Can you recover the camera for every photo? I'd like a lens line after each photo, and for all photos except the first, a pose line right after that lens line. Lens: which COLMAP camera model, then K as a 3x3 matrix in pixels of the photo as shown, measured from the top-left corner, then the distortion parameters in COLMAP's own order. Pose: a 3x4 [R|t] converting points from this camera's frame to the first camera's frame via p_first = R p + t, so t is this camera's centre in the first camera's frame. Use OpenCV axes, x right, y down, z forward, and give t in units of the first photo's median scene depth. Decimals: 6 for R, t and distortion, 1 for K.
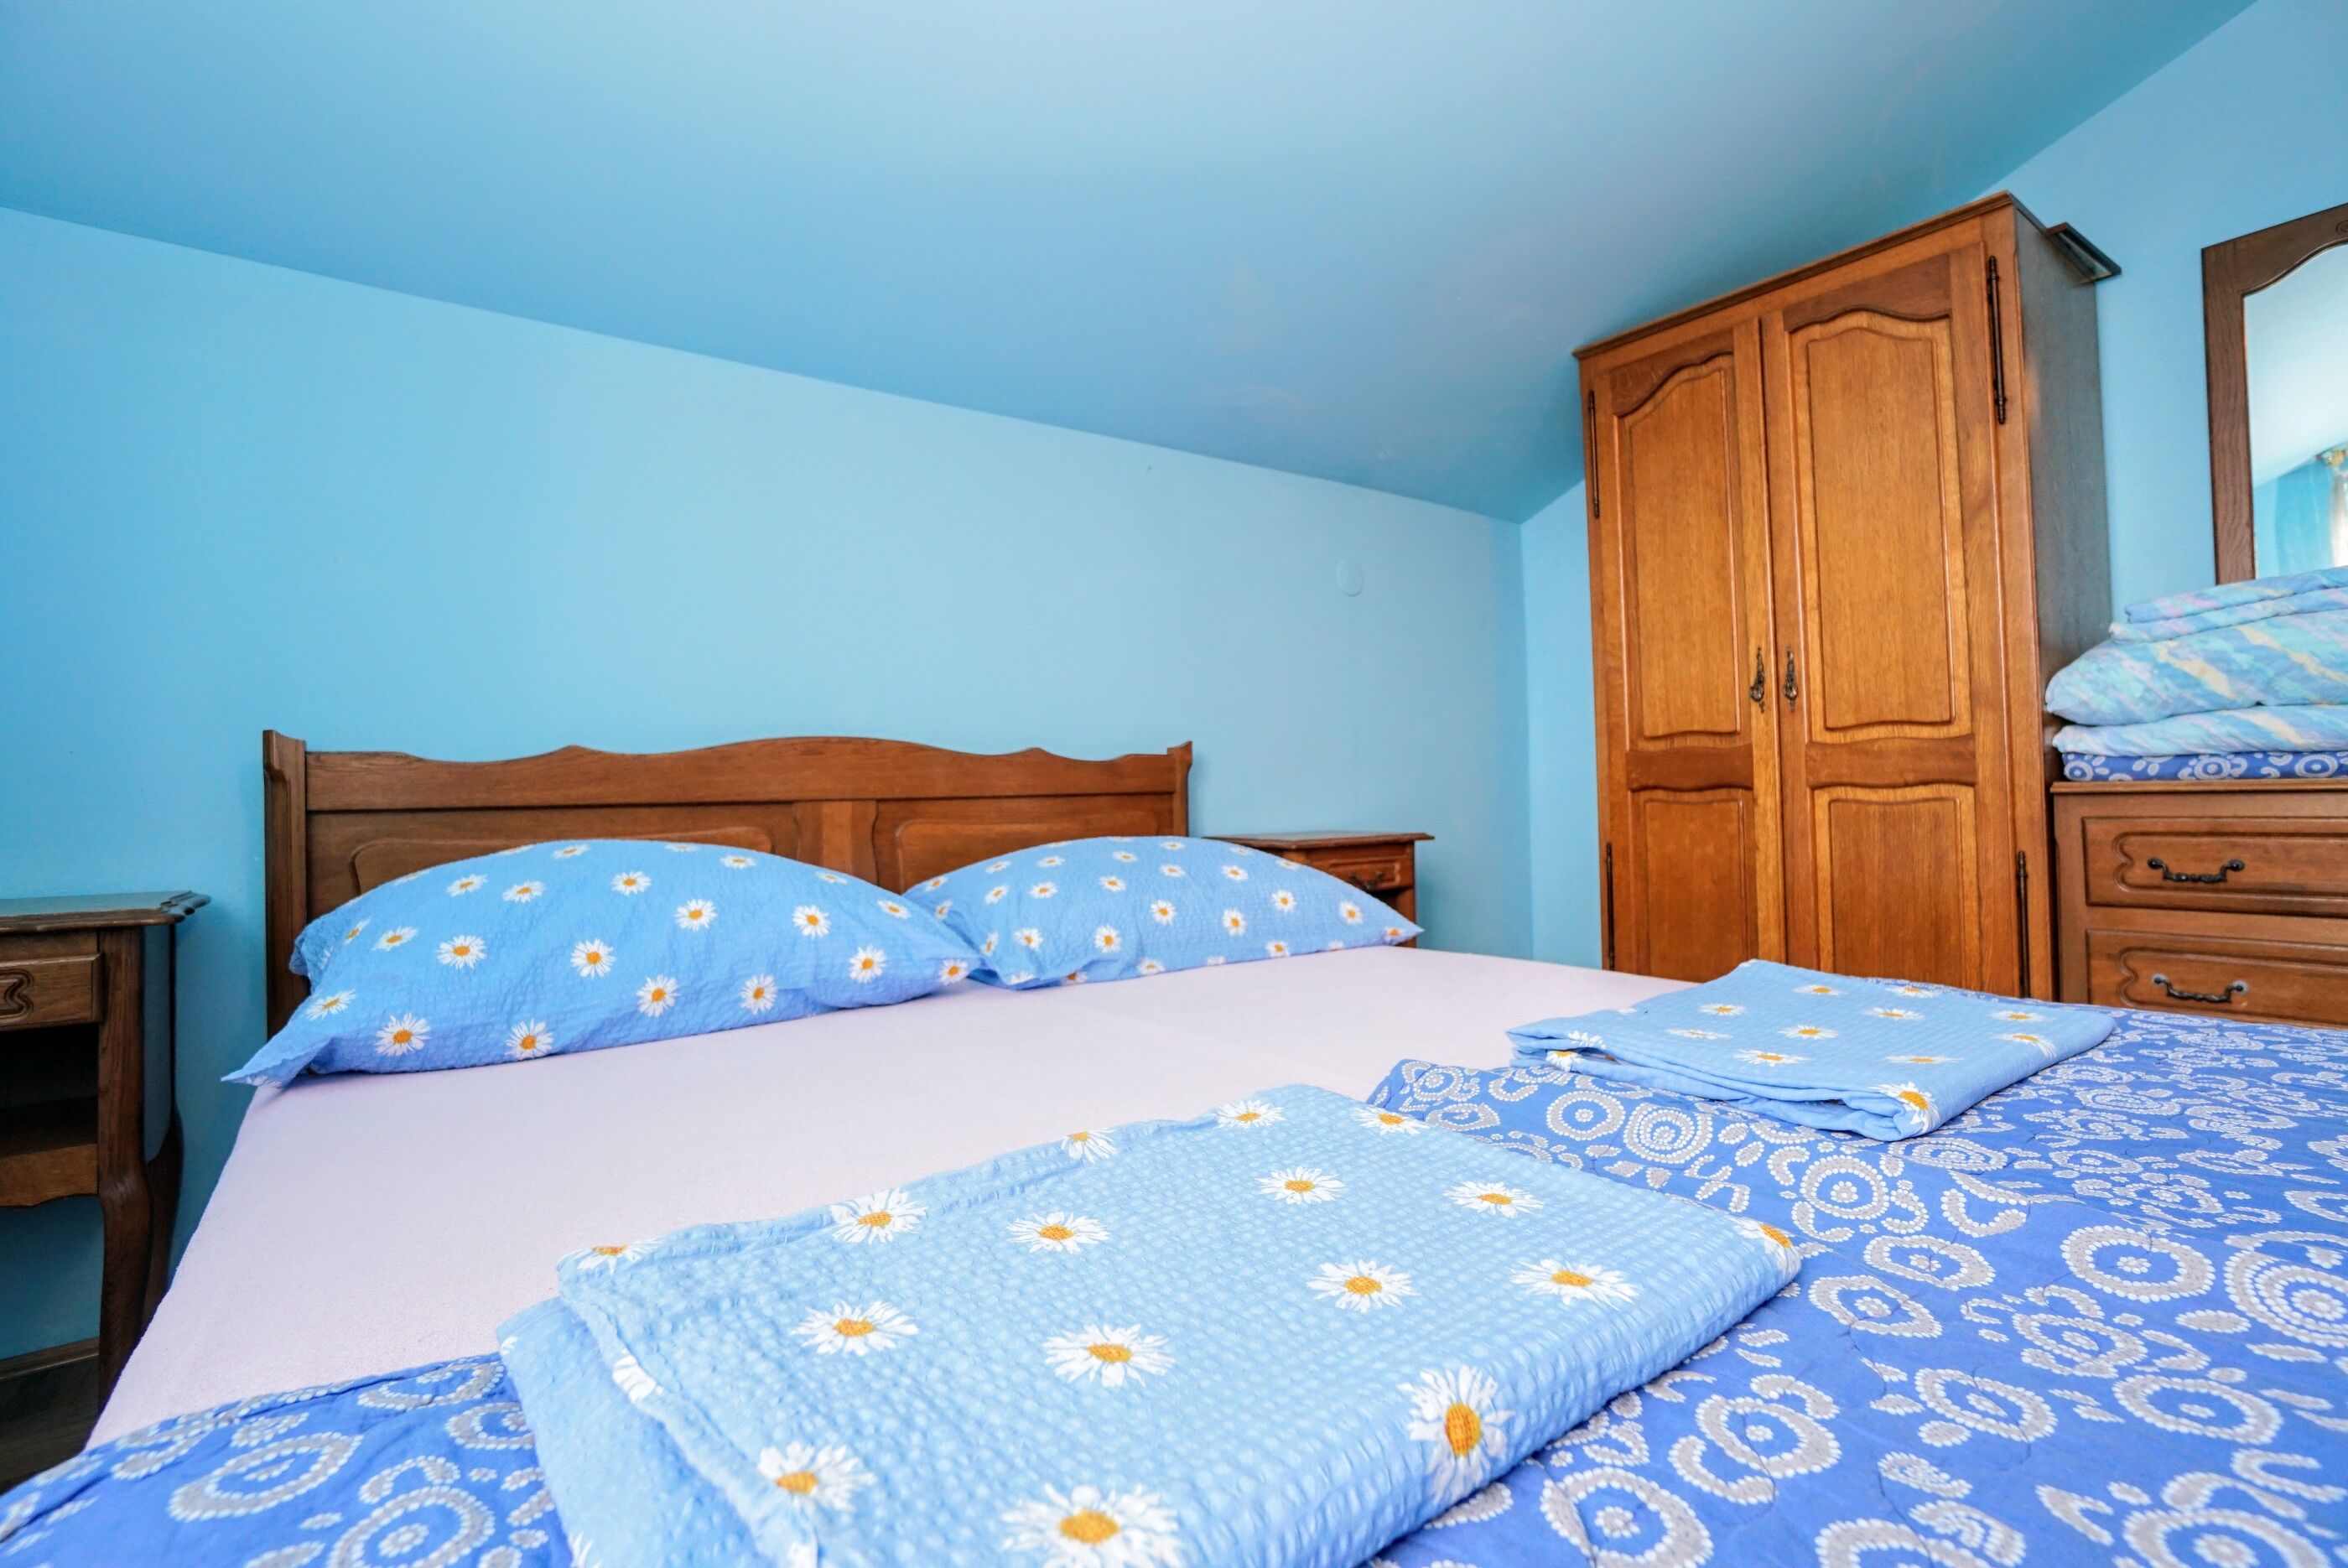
lens RADIAL K [[1109.3, 0, 1176.7], [0, 1109.3, 780.4], [0, 0, 1]] dist [-0.048563, 0.017581]
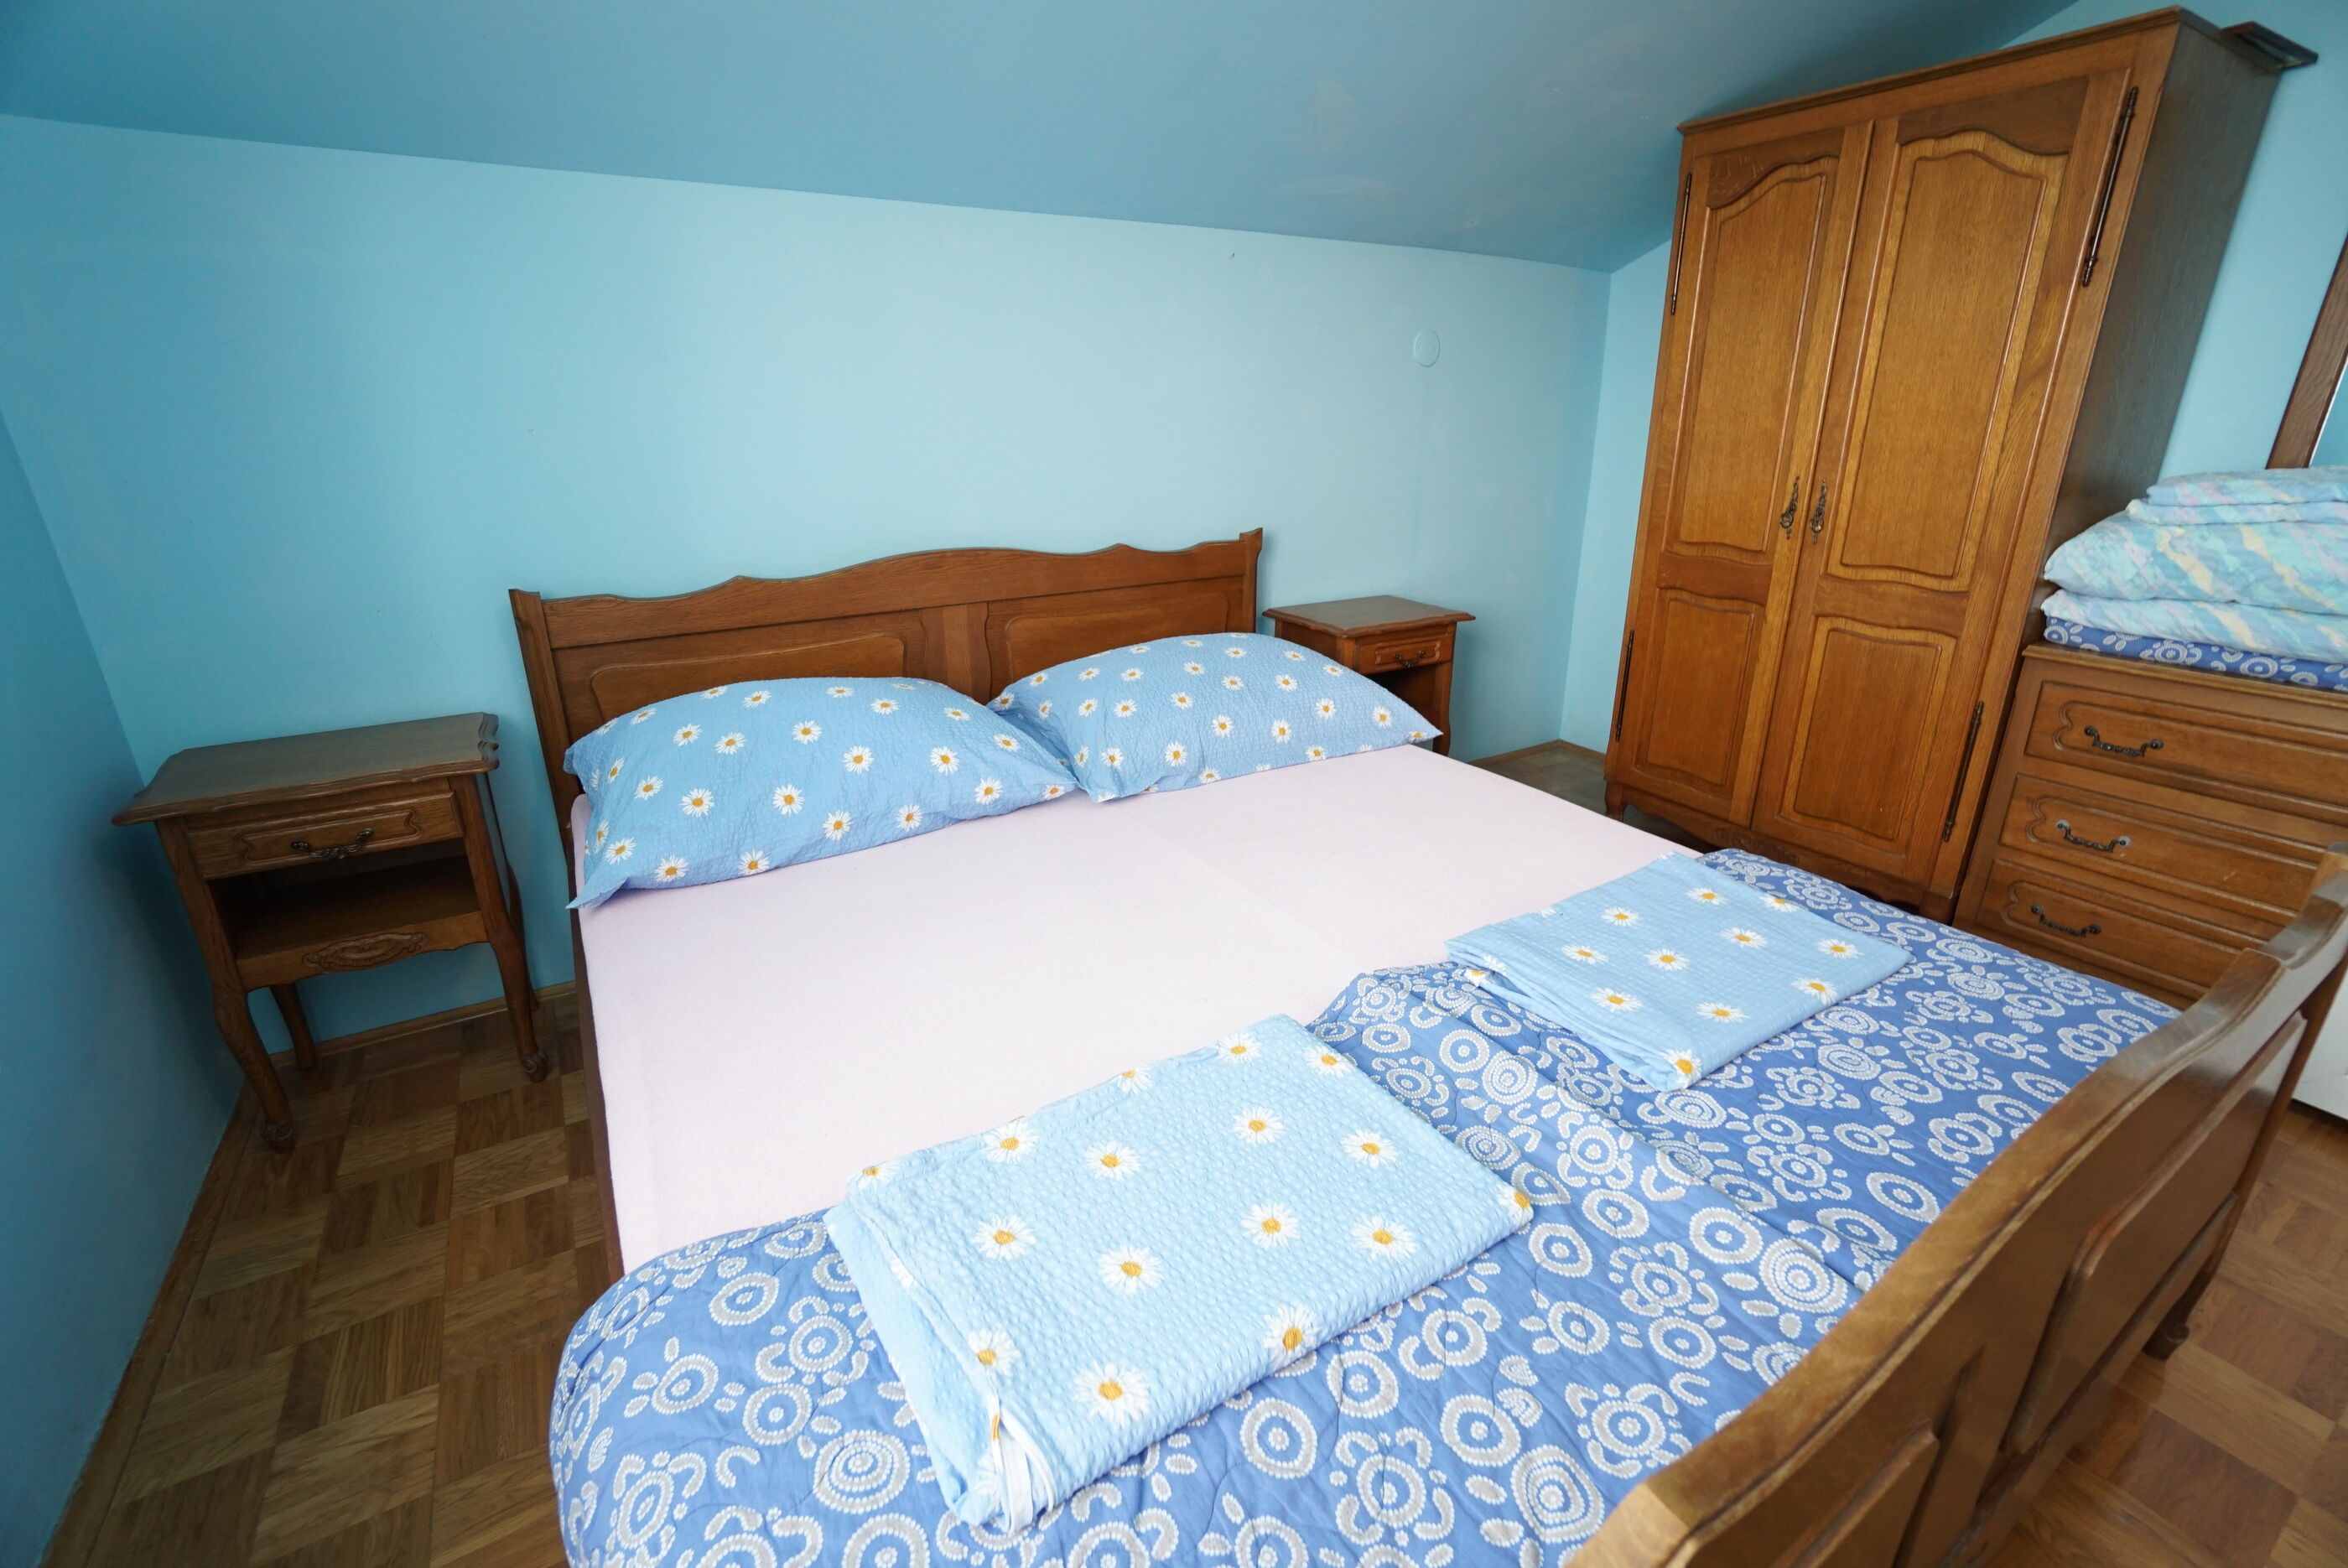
lens RADIAL K [[1044.0, 0, 1172.2], [0, 1044.0, 791.8], [0, 0, 1]] dist [-0.061924, 0.021296]
pose [[0.995547, 0.048701, -0.080716, 0.030697], [-0.016287, 0.932202, 0.361573, -0.242236], [0.092852, -0.358648, 0.928843, -0.106429]]
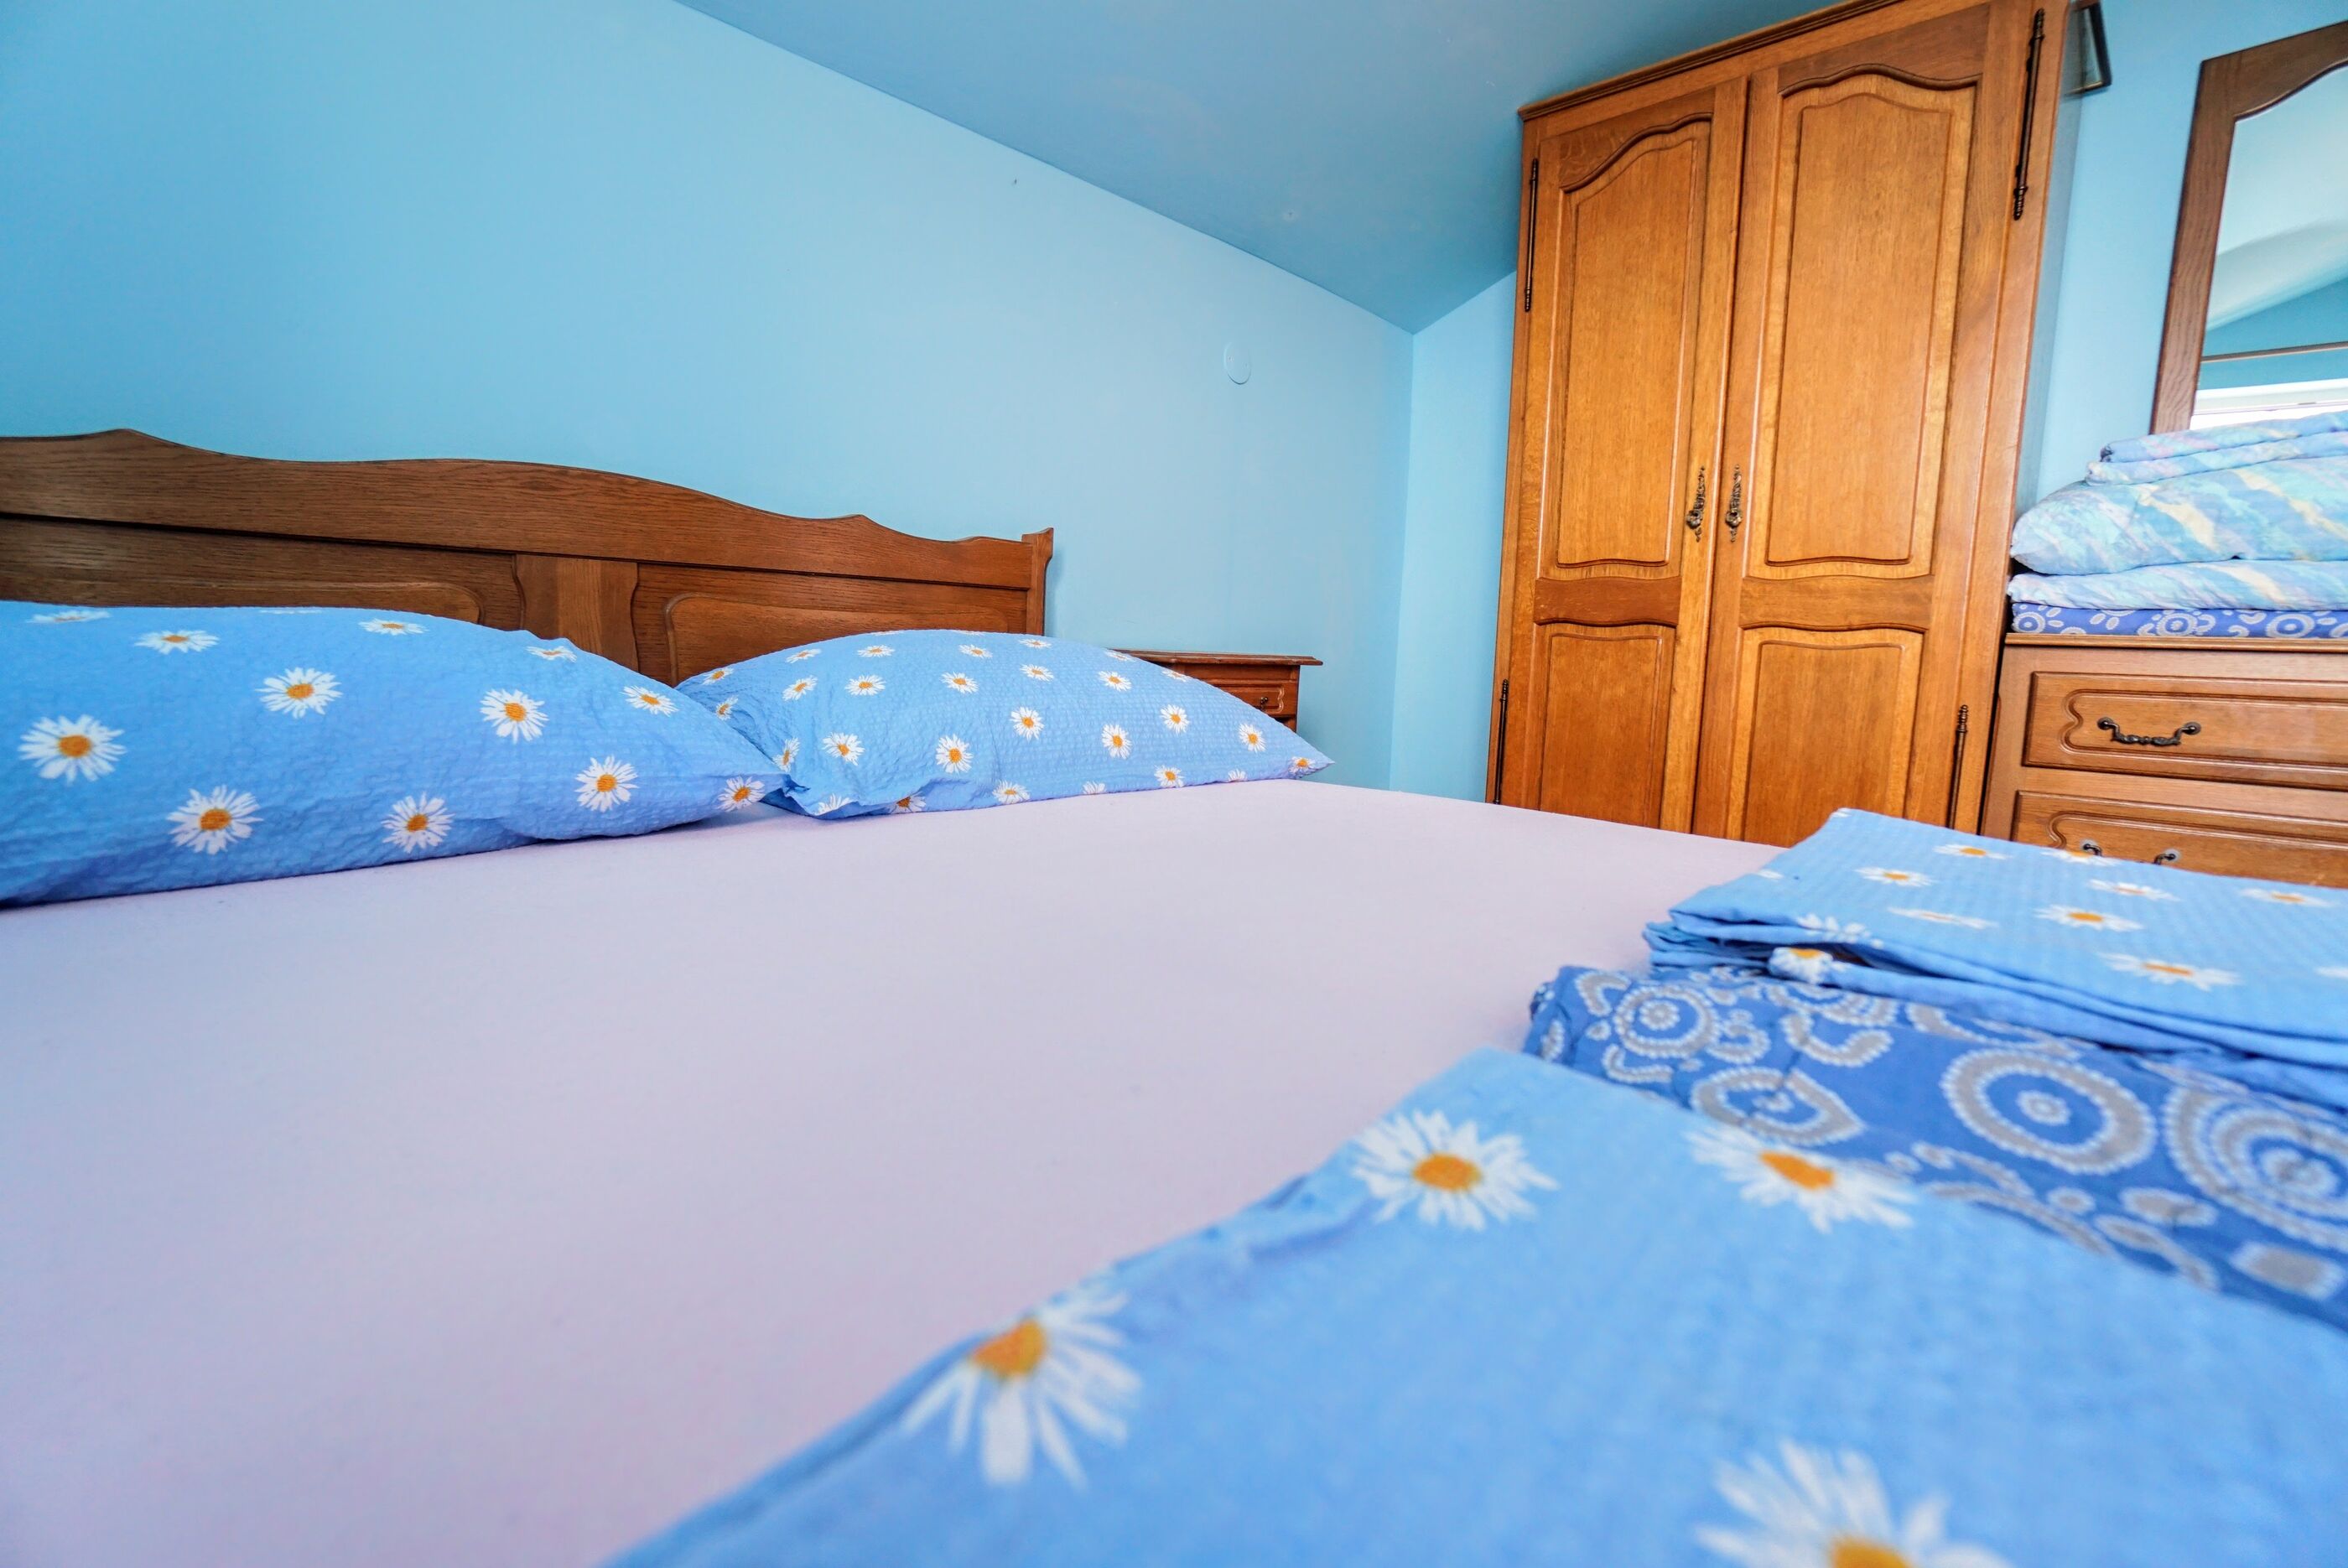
lens RADIAL K [[1044.0, 0, 1182.1], [0, 1044.0, 772.6], [0, 0, 1]] dist [-0.061924, 0.021296]
pose [[0.982866, 0.035994, 0.180771, -0.037780], [-0.060070, 0.989754, 0.129529, 0.056616], [-0.174257, -0.138169, 0.974958, 0.295890]]
